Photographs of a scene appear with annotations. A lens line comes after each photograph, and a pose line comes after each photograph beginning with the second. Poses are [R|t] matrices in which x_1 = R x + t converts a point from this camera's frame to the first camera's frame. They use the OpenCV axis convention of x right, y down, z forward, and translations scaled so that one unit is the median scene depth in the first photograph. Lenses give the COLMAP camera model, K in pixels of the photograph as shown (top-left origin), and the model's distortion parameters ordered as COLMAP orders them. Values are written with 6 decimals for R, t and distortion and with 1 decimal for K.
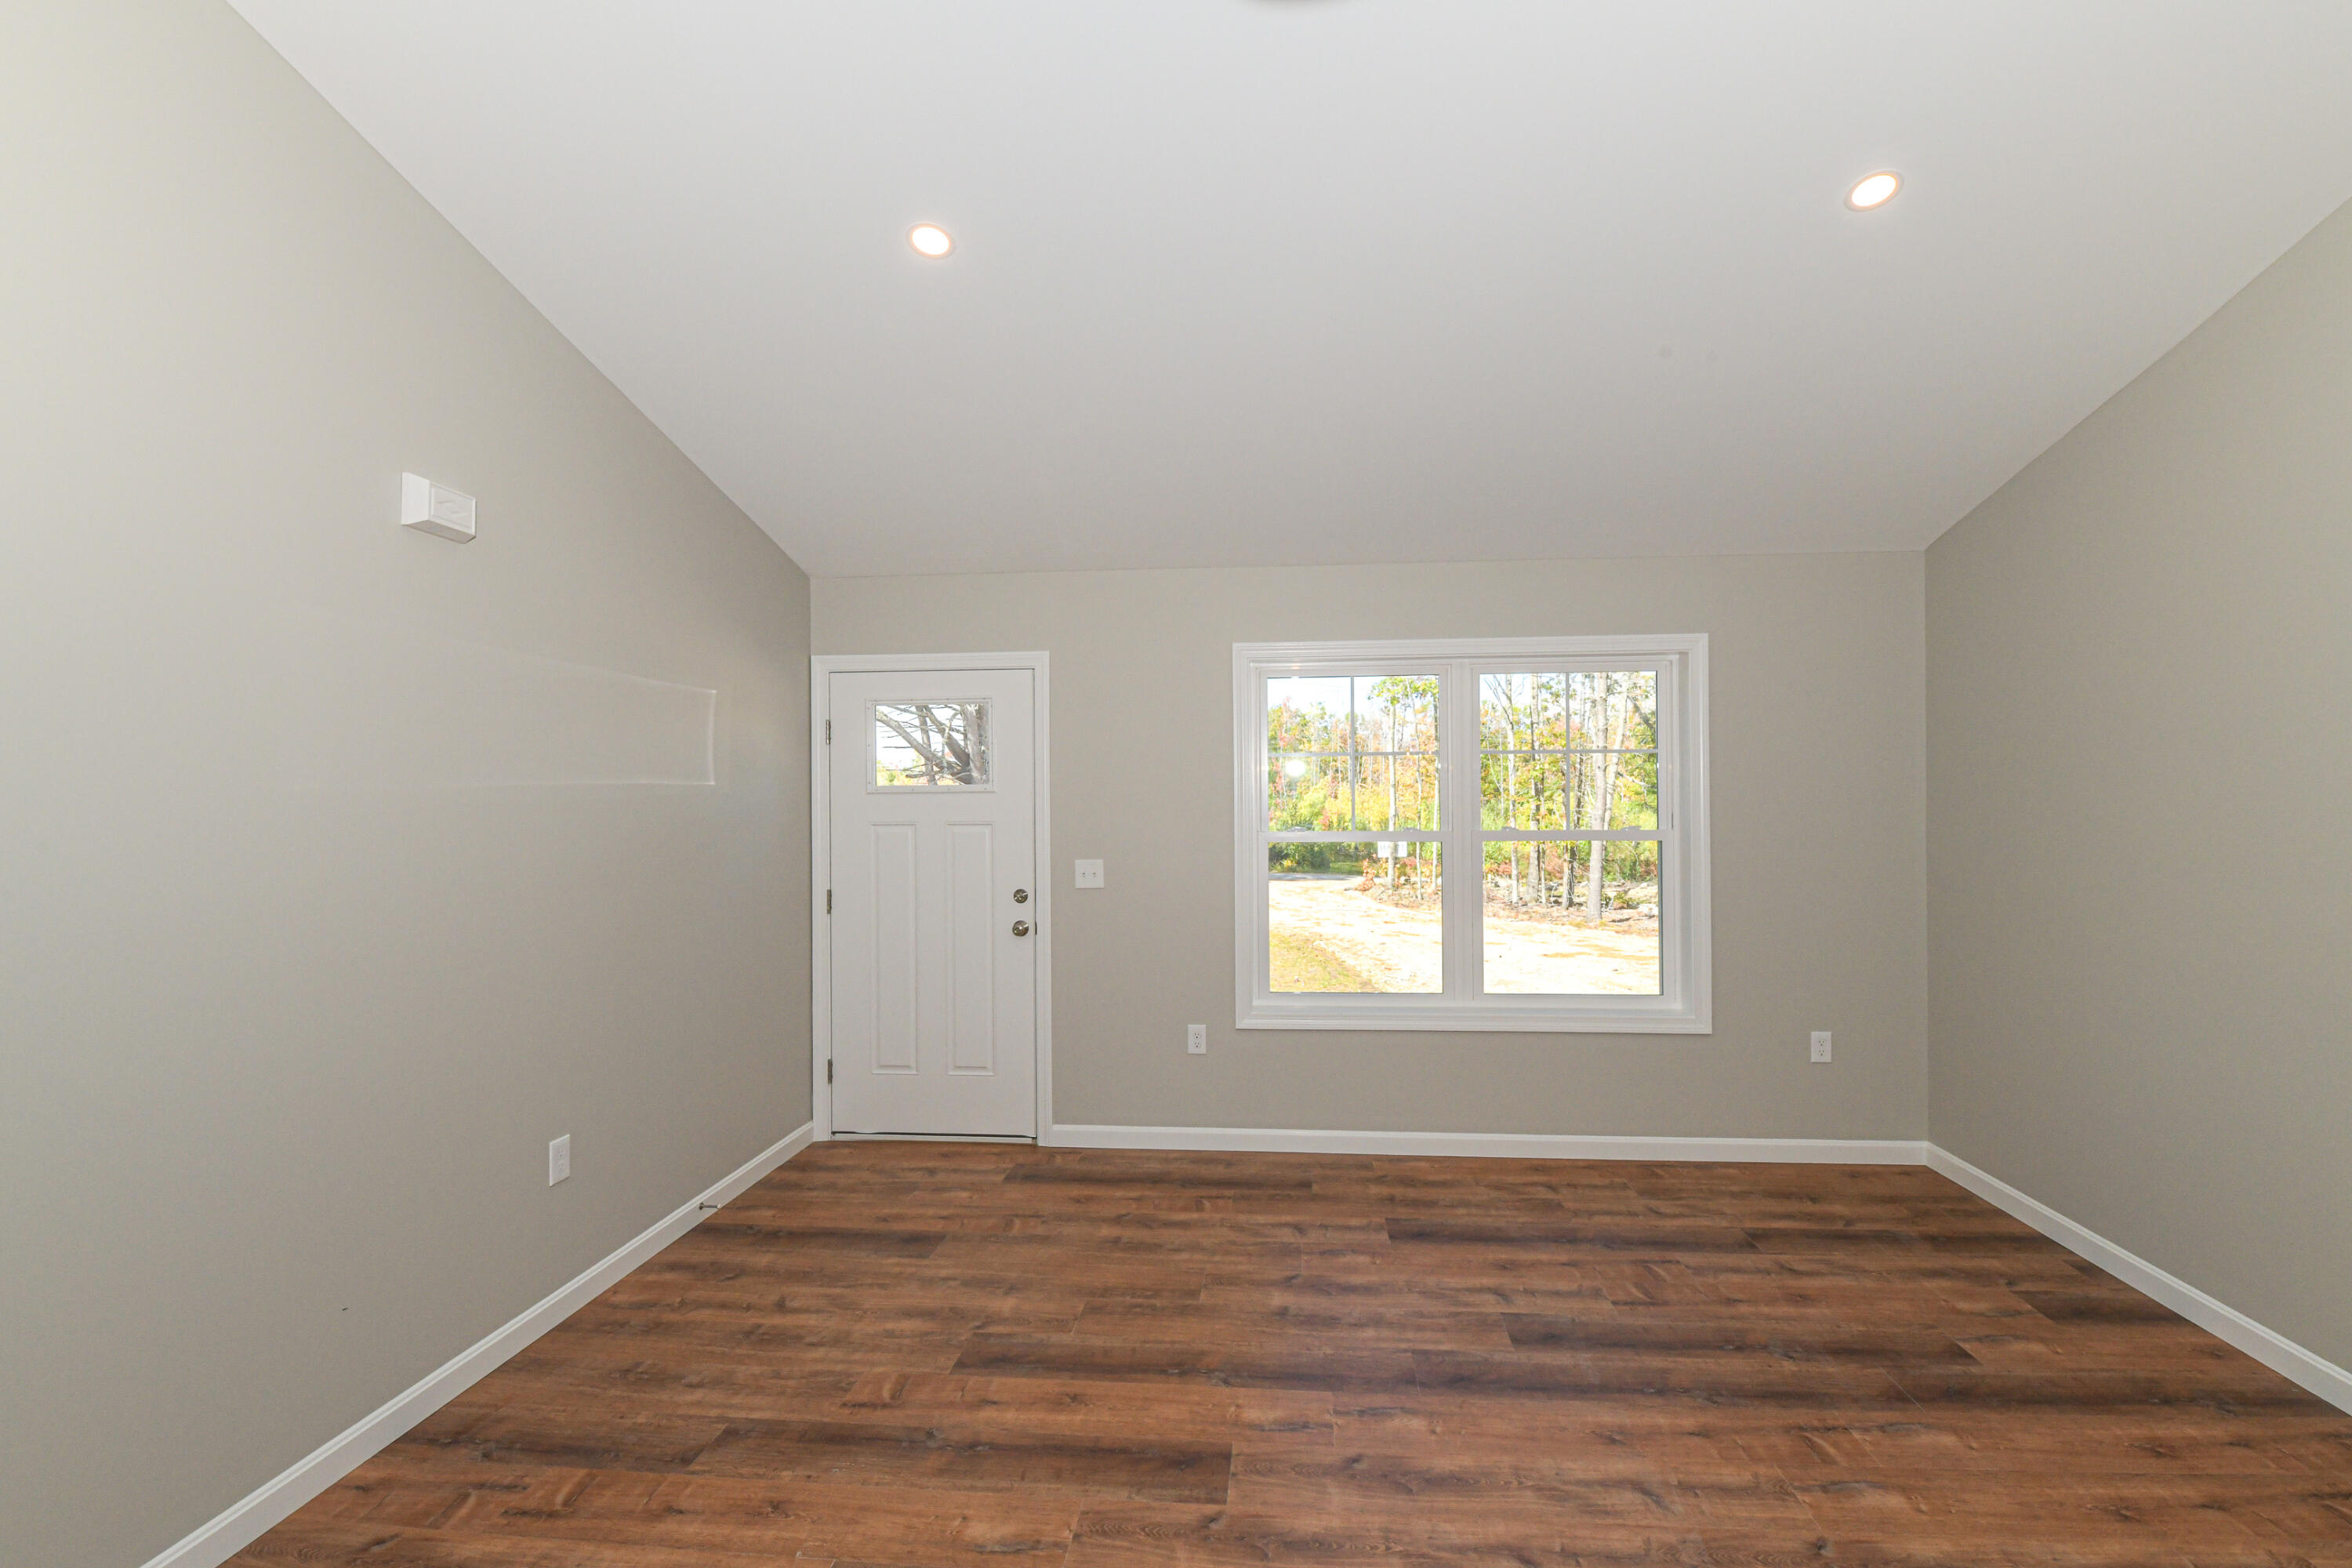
lens RADIAL K [[1045.6, 0, 1212.9], [0, 1045.6, 781.8], [0, 0, 1]] dist [0.000279, -0.000091]
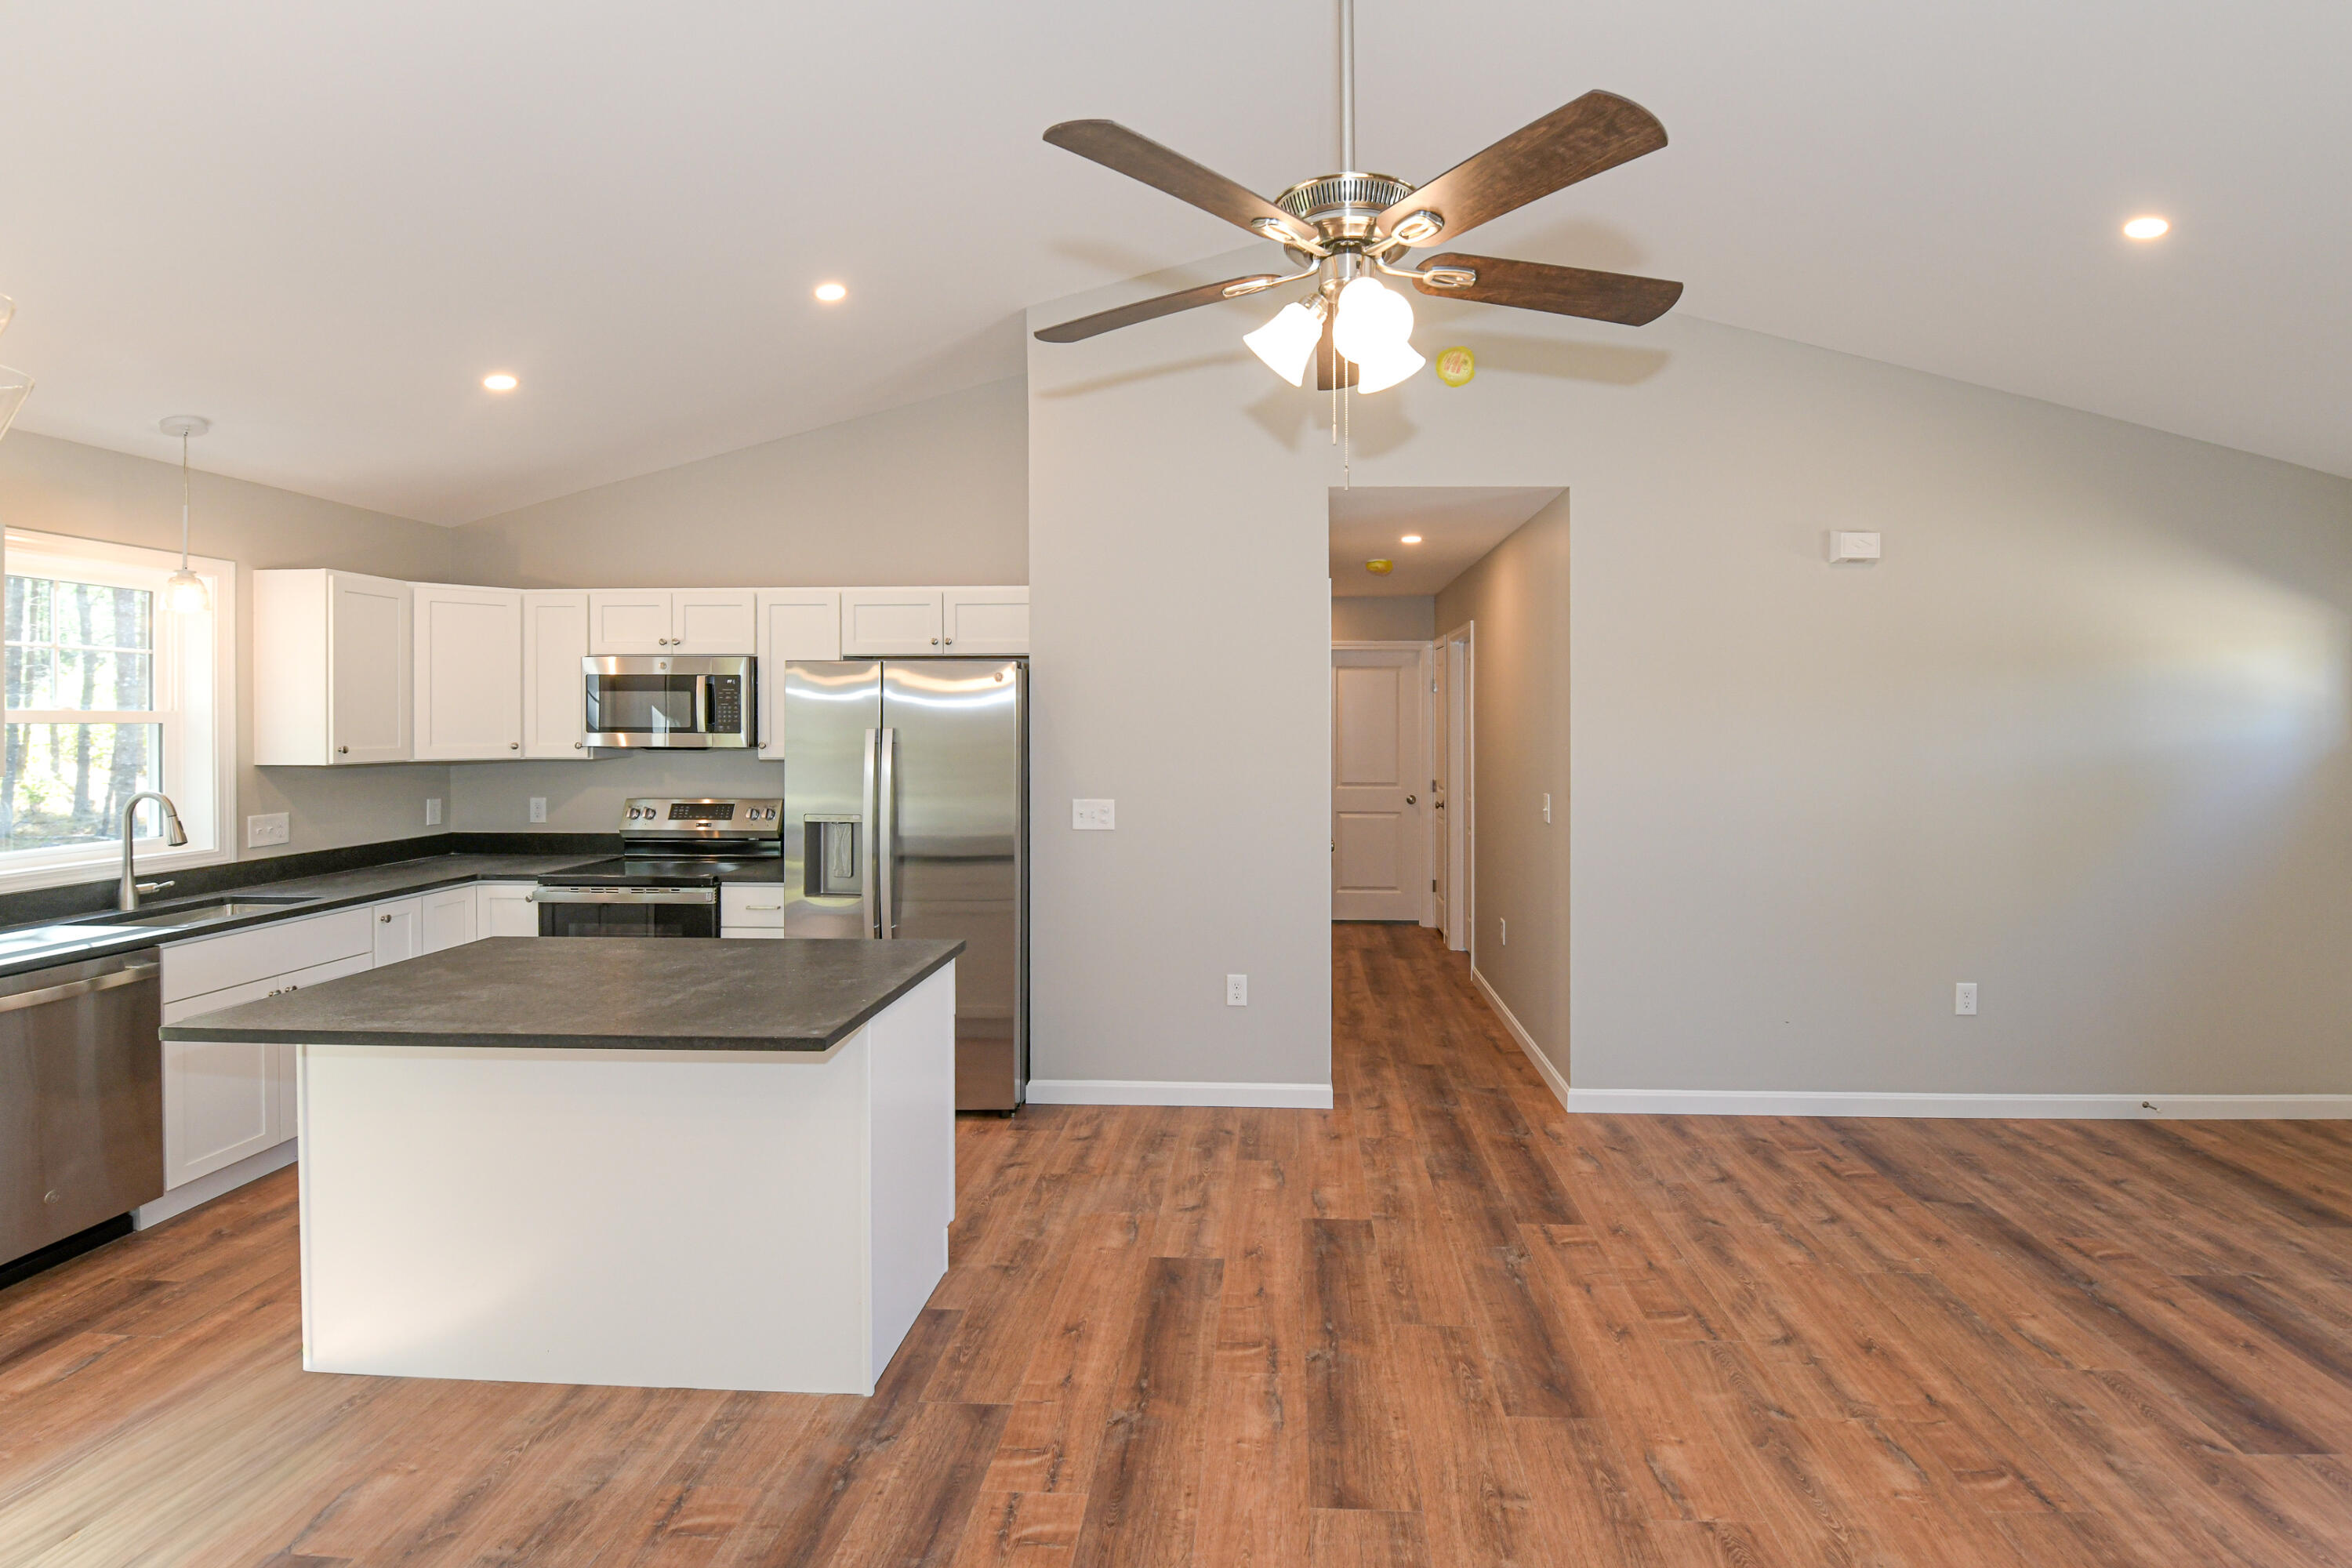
lens RADIAL K [[1062.5, 0, 1232.3], [0, 1062.5, 721.2], [0, 0, 1]] dist [-0.002360, -0.008233]
pose [[0.042651, 0.009141, -0.999048, 0.695626], [0.009279, 0.999911, 0.009545, -0.019852], [0.999047, -0.009677, 0.042562, -0.002027]]
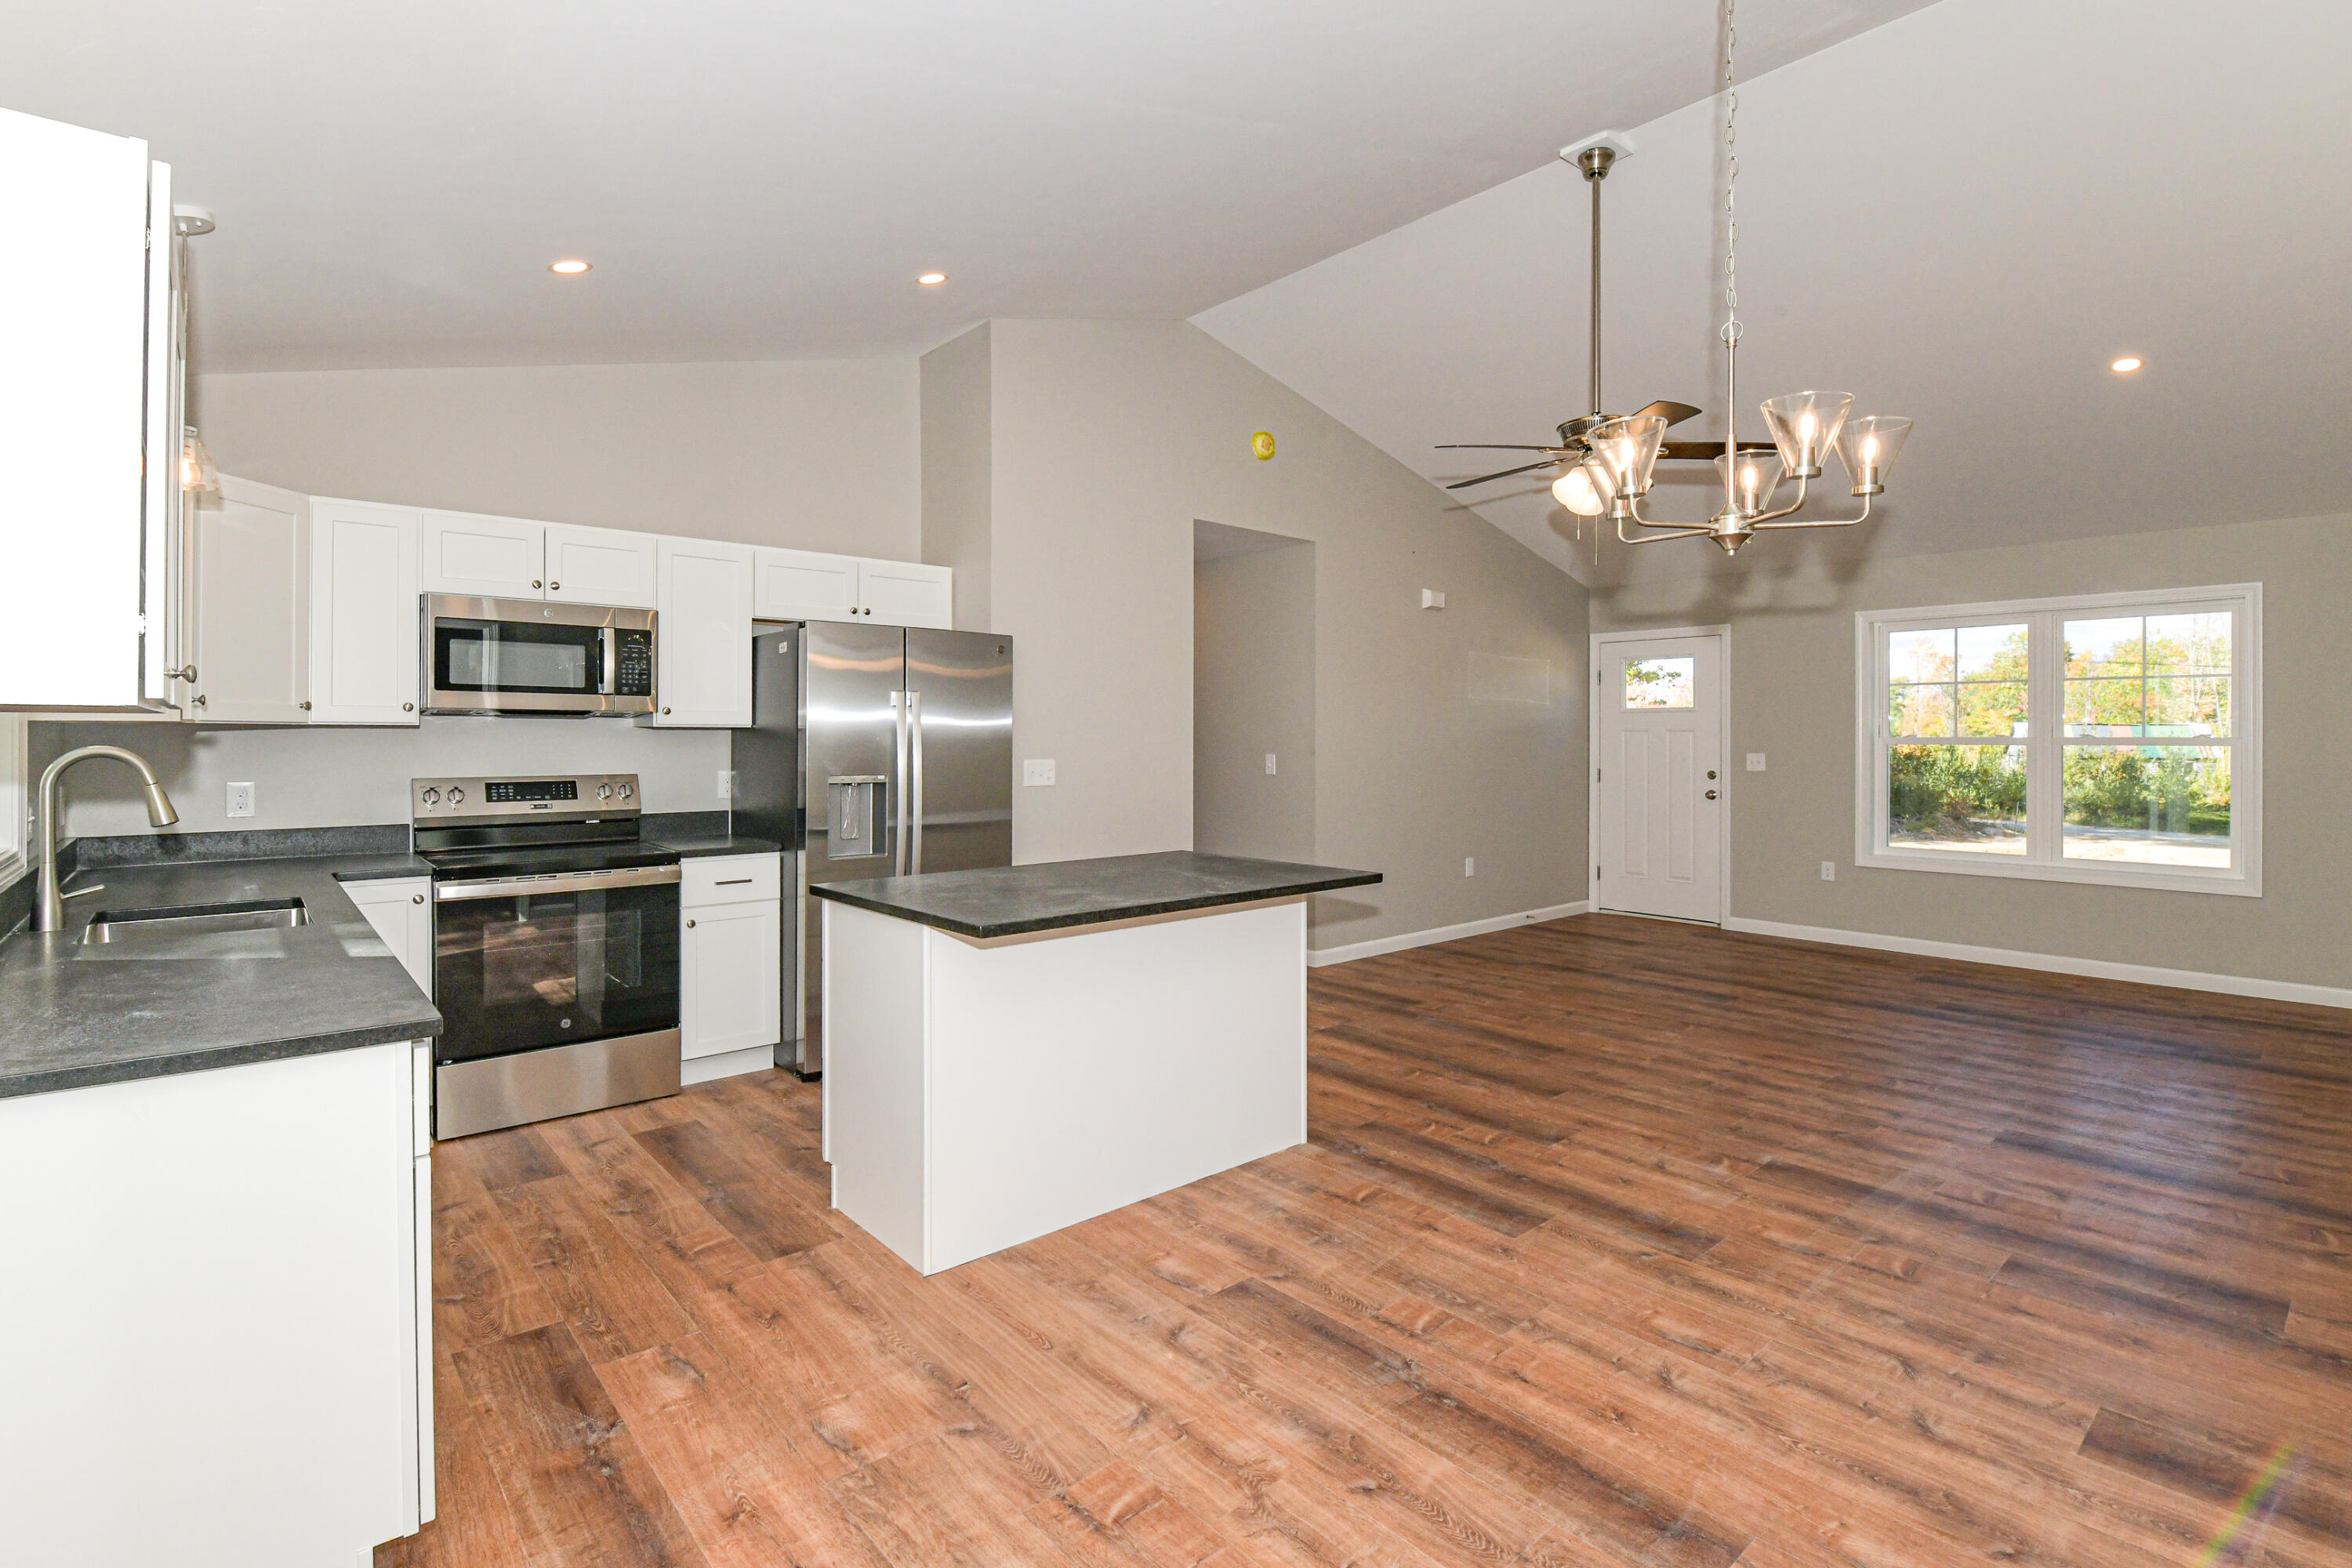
lens RADIAL K [[1116.6, 0, 1215.3], [0, 1116.6, 728.4], [0, 0, 1]] dist [-0.002633, -0.013371]
pose [[0.734187, 0.004209, -0.678935, 0.637588], [-0.000119, 0.999982, 0.006071, 0.038208], [0.678948, -0.004377, 0.734174, -1.193335]]
